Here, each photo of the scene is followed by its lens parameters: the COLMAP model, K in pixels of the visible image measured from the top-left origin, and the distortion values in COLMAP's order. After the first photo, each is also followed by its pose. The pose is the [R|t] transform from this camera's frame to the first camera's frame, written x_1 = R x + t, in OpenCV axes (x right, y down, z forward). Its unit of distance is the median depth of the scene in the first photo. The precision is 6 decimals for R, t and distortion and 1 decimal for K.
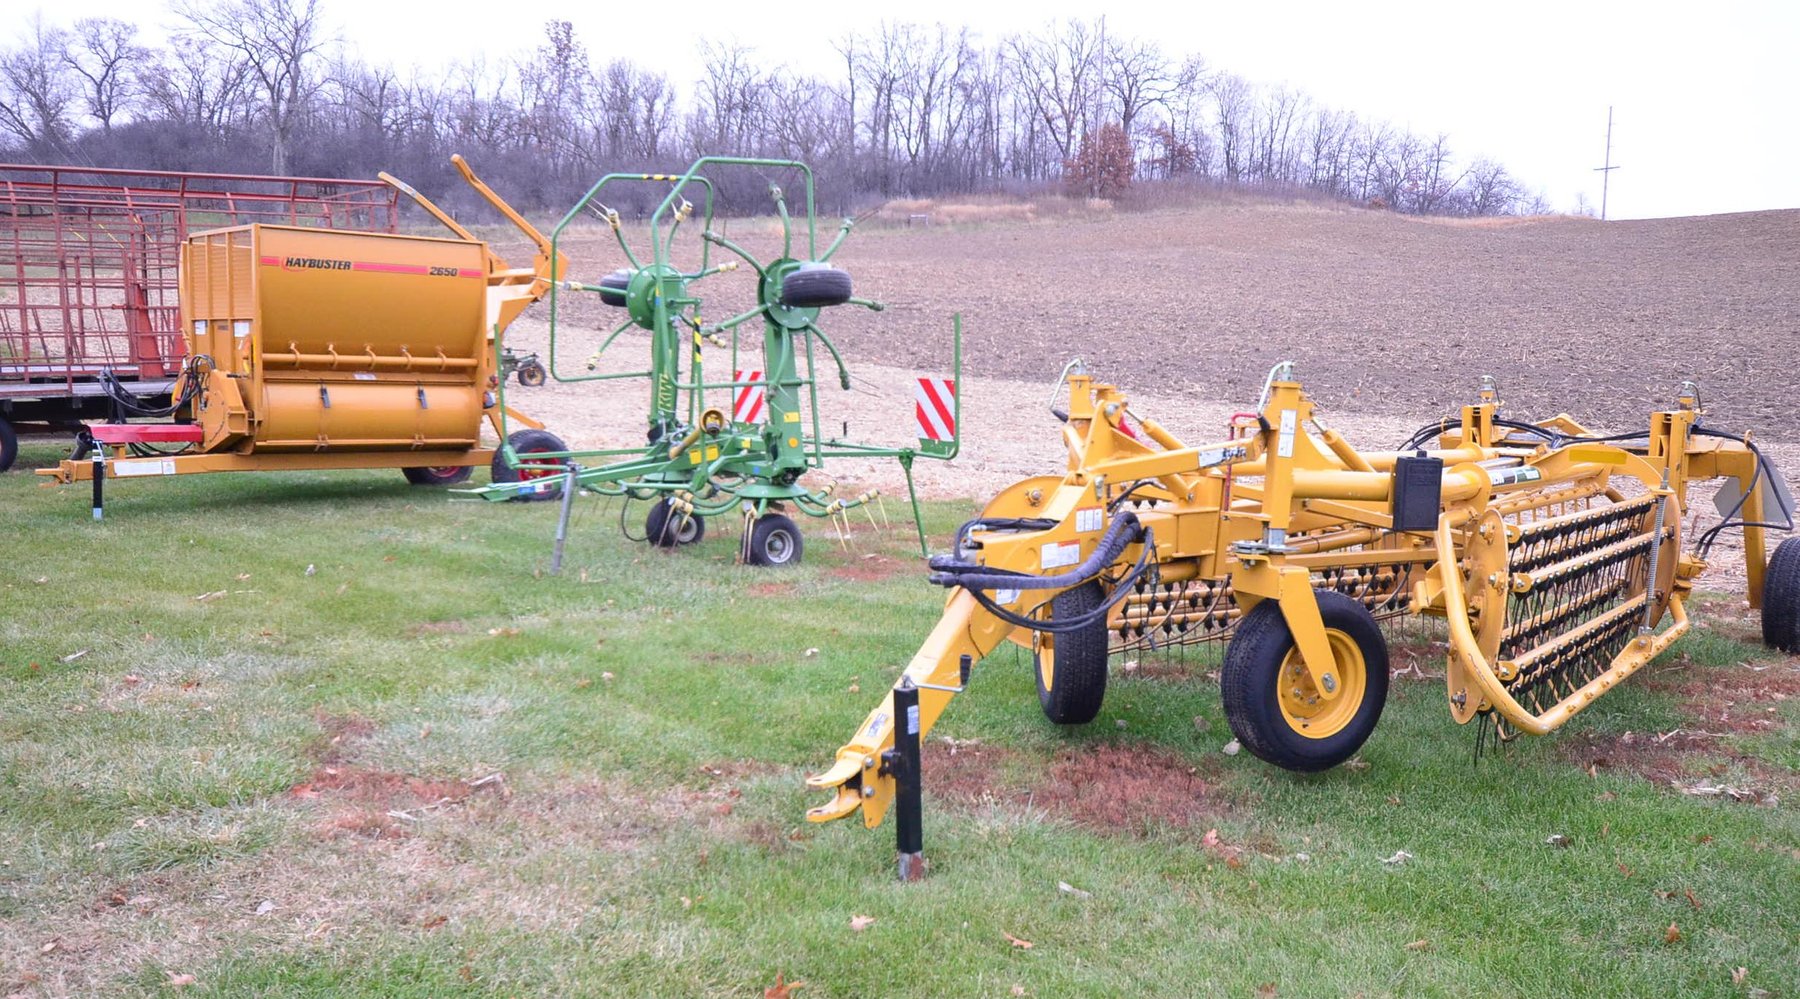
lens RADIAL K [[1572.7, 0, 900.0], [0, 1572.7, 499.5], [0, 0, 1]] dist [0.030462, 0.001553]
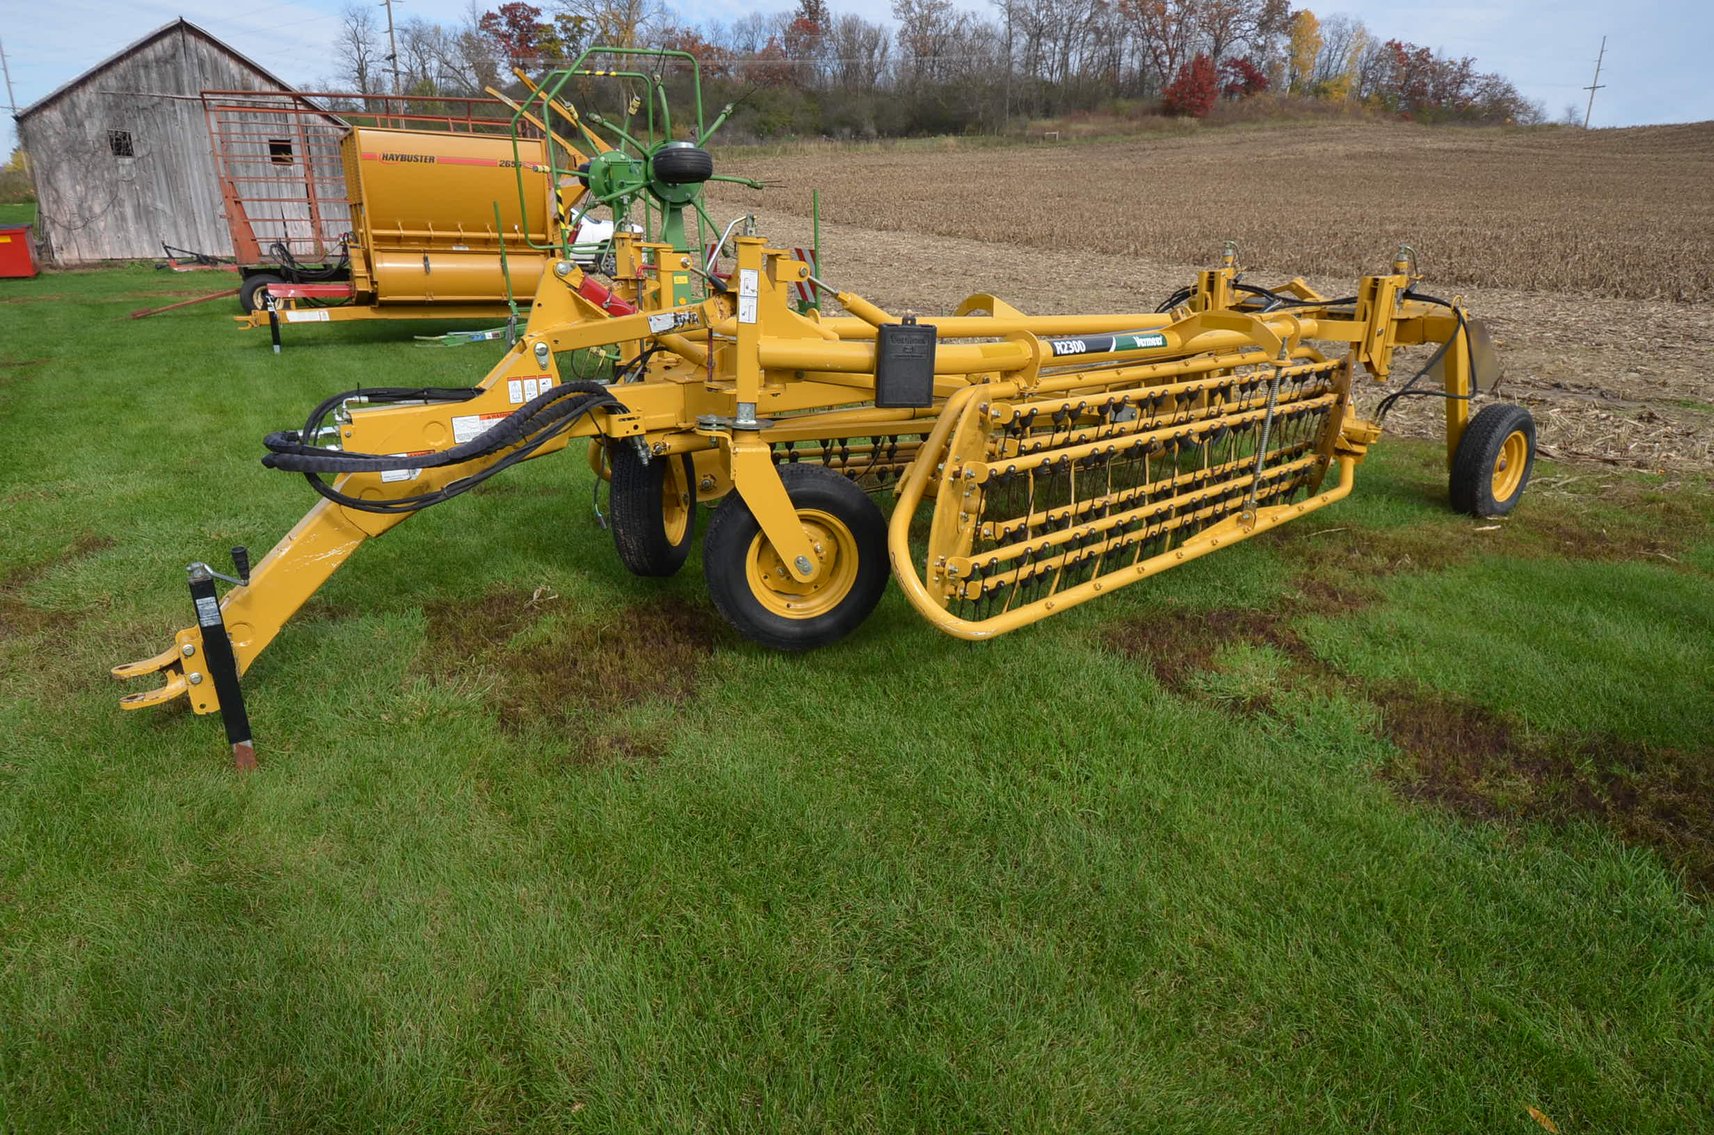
lens RADIAL K [[1005.1, 0, 865.1], [0, 1005.1, 584.1], [0, 0, 1]] dist [0.023402, -0.030735]
pose [[0.985683, 0.051746, -0.160472, 0.010011], [-0.012248, 0.971202, 0.237944, -0.000487], [0.168163, -0.232572, 0.957931, 0.010107]]
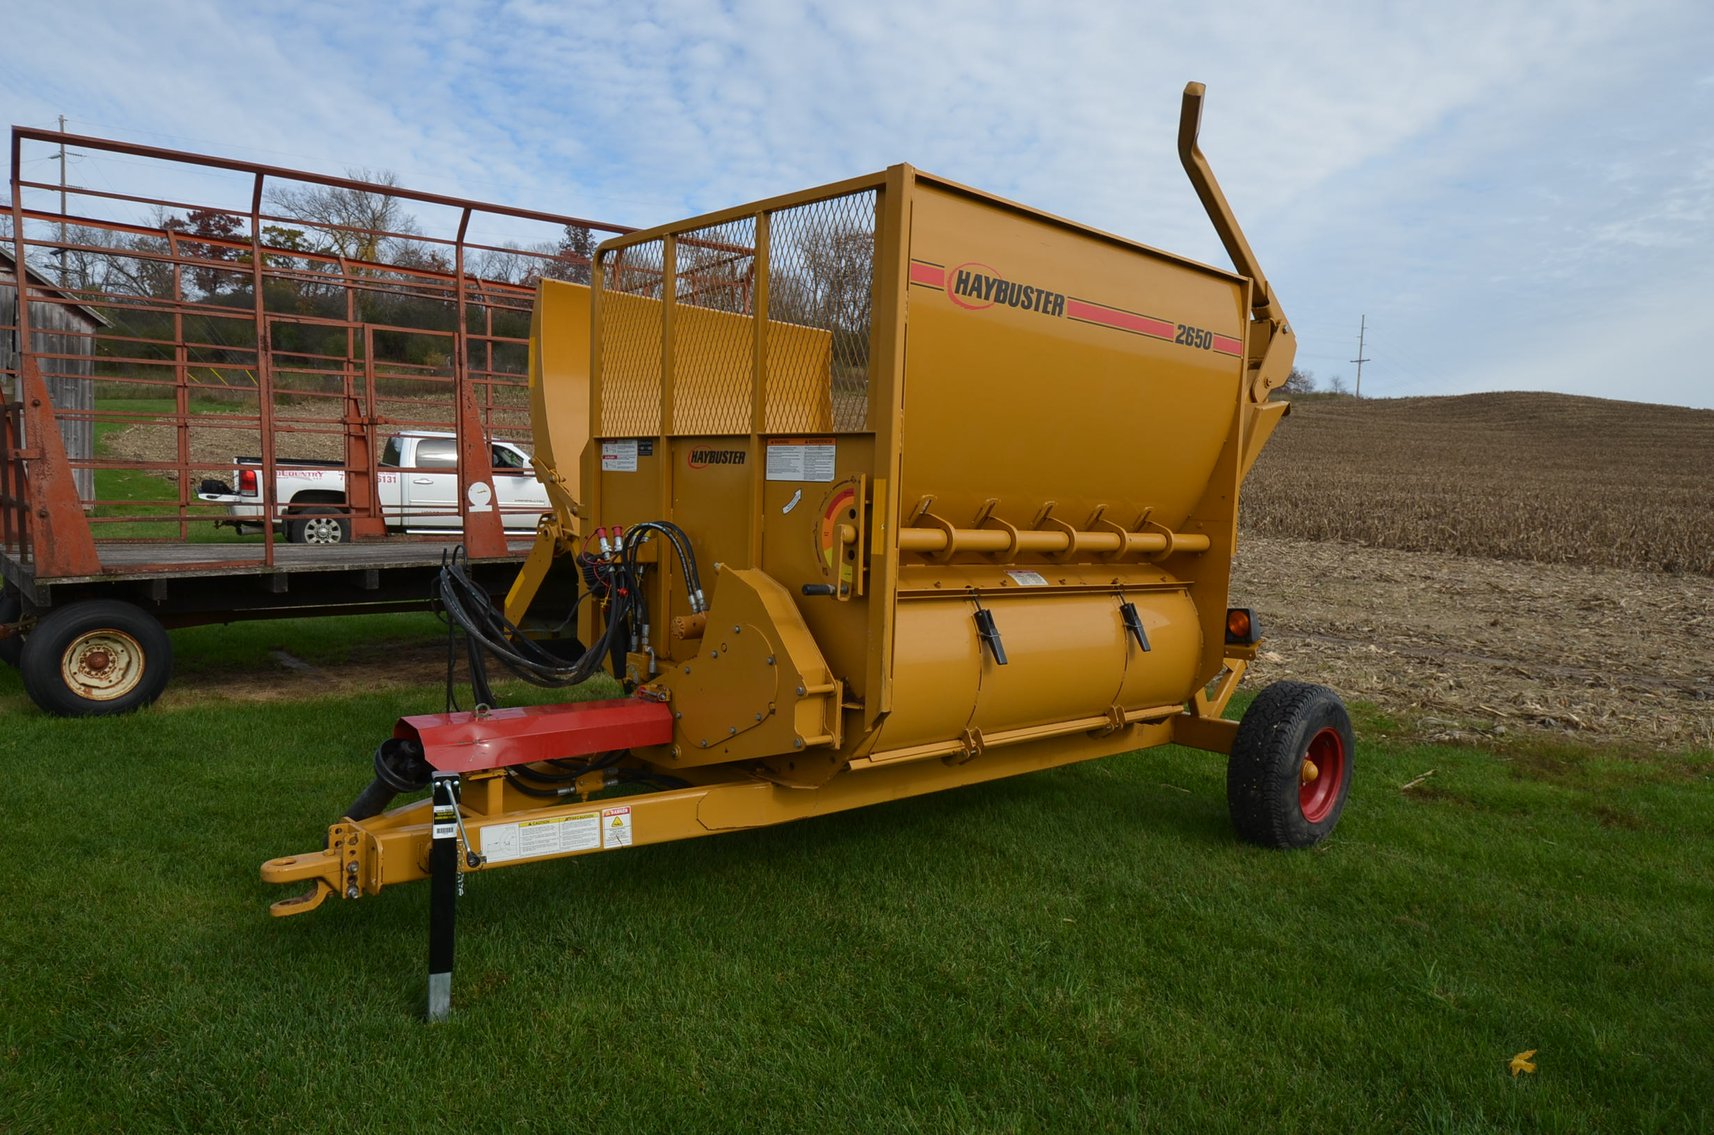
lens RADIAL K [[1166.9, 0, 887.8], [0, 1166.9, 599.1], [0, 0, 1]] dist [0.037141, -0.042067]
pose [[0.998029, 0.011797, 0.061632, -0.025049], [-0.011919, 0.999928, 0.001608, -0.004541], [-0.061608, -0.002340, 0.998098, 0.043410]]
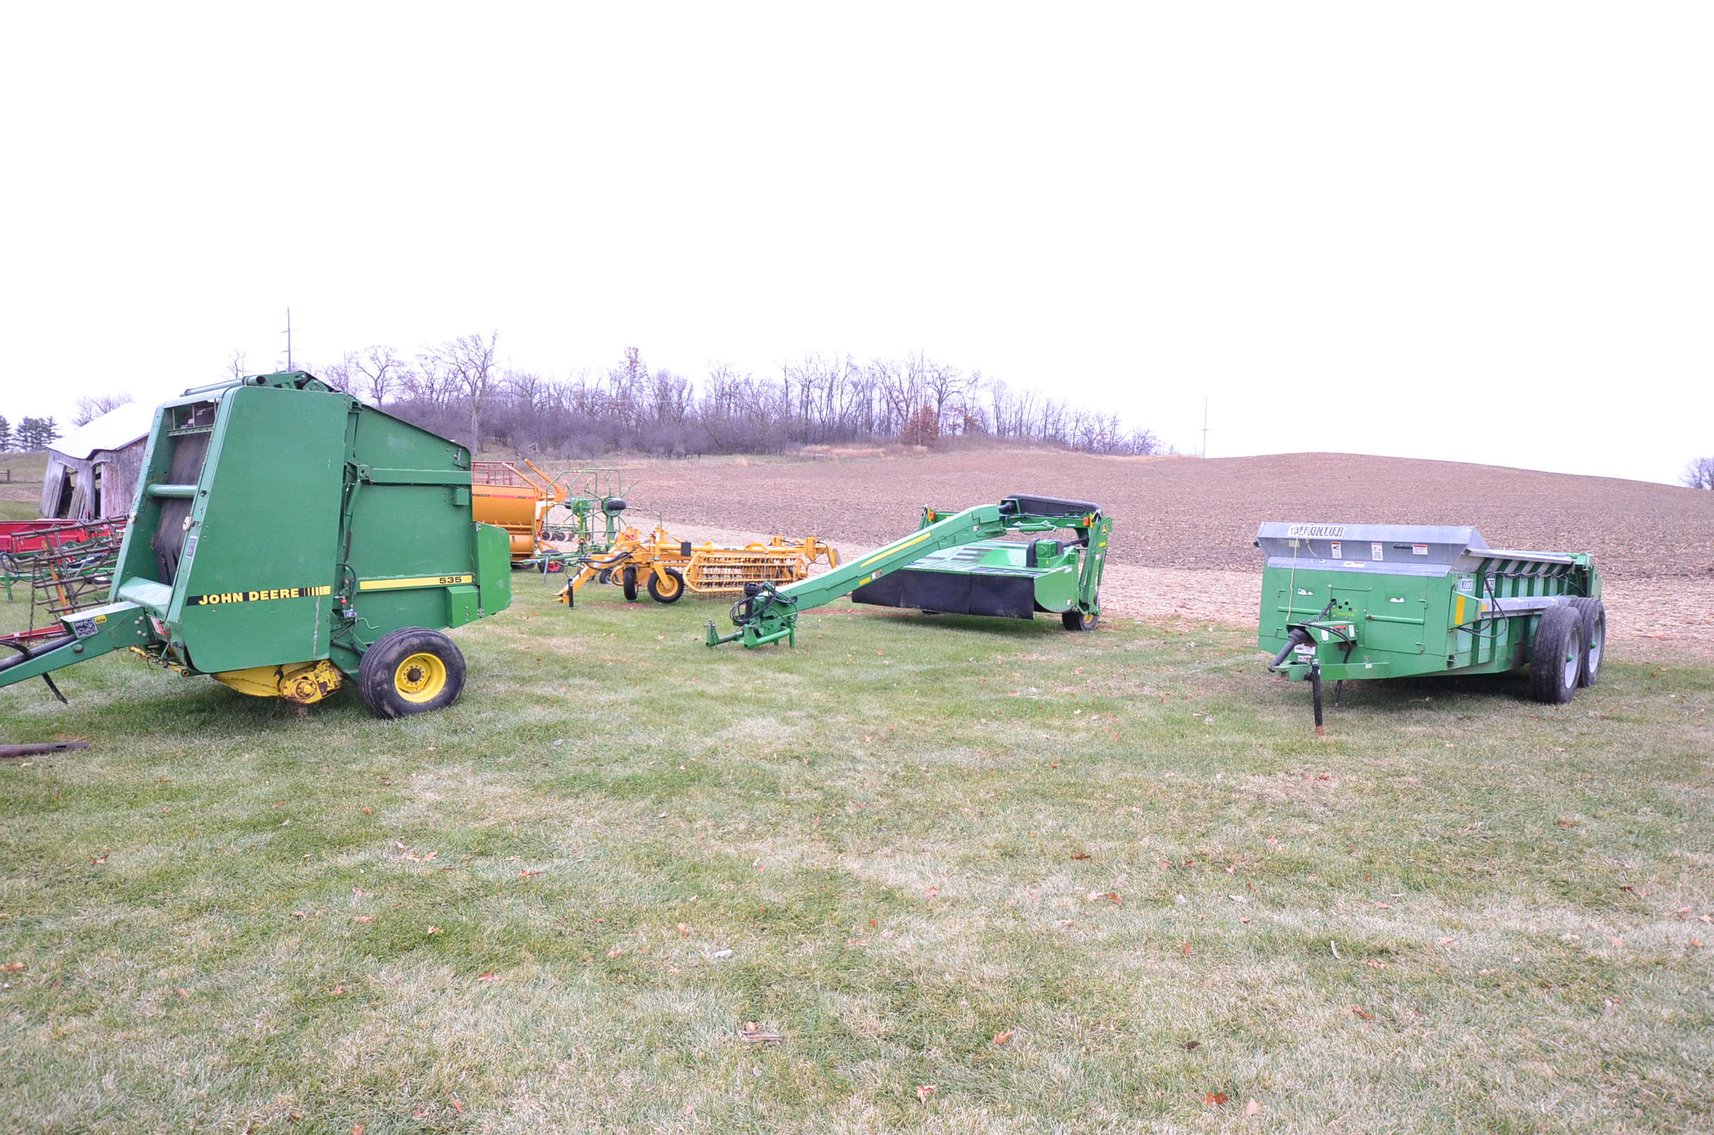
lens RADIAL K [[895.3, 0, 859.1], [0, 895.3, 585.3], [0, 0, 1]] dist [0.015231, -0.000070]
pose [[0.999512, 0.000494, 0.031230, 0.019876], [0.000436, 0.999557, -0.029747, 0.005000], [-0.031231, 0.029746, 0.999069, -0.048074]]
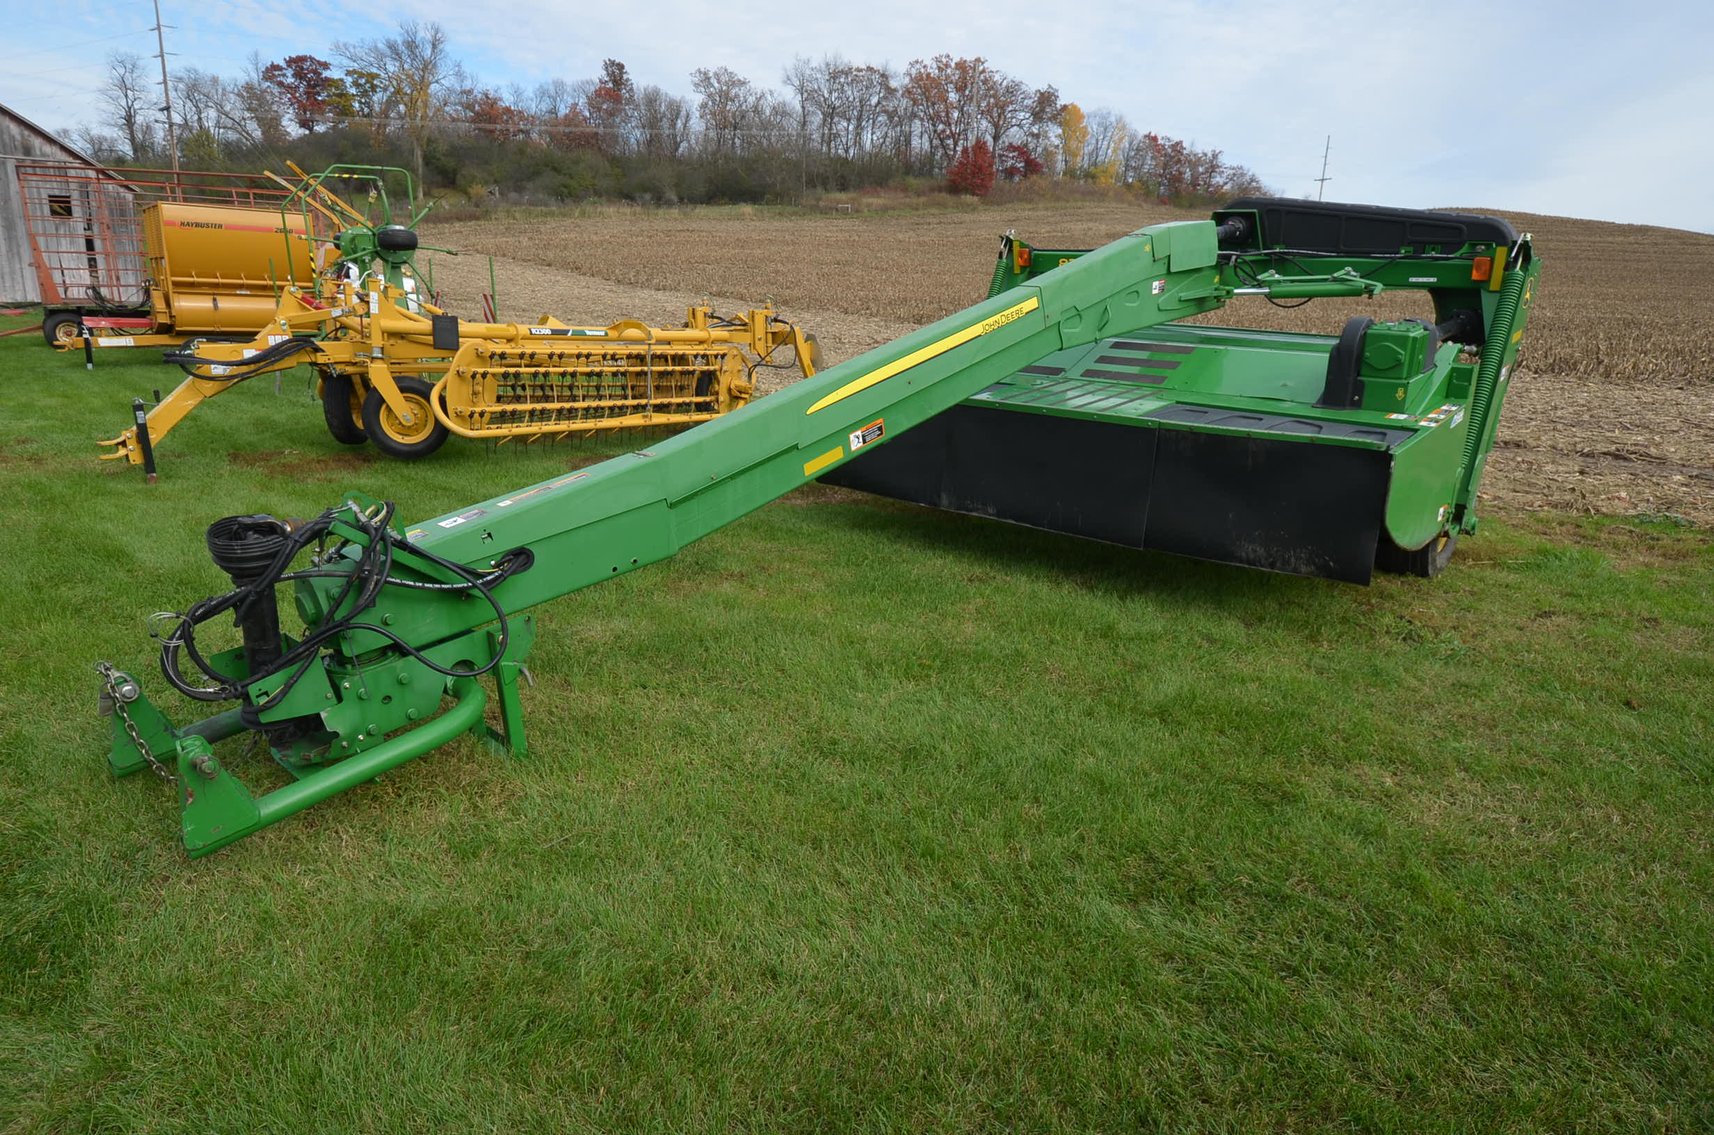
lens RADIAL K [[1005.1, 0, 865.1], [0, 1005.1, 584.1], [0, 0, 1]] dist [0.023402, -0.030735]
pose [[0.999891, 0.012562, 0.007711, 0.022585], [-0.013745, 0.983571, 0.179996, 0.002004], [-0.005323, -0.180082, 0.983637, -0.011541]]
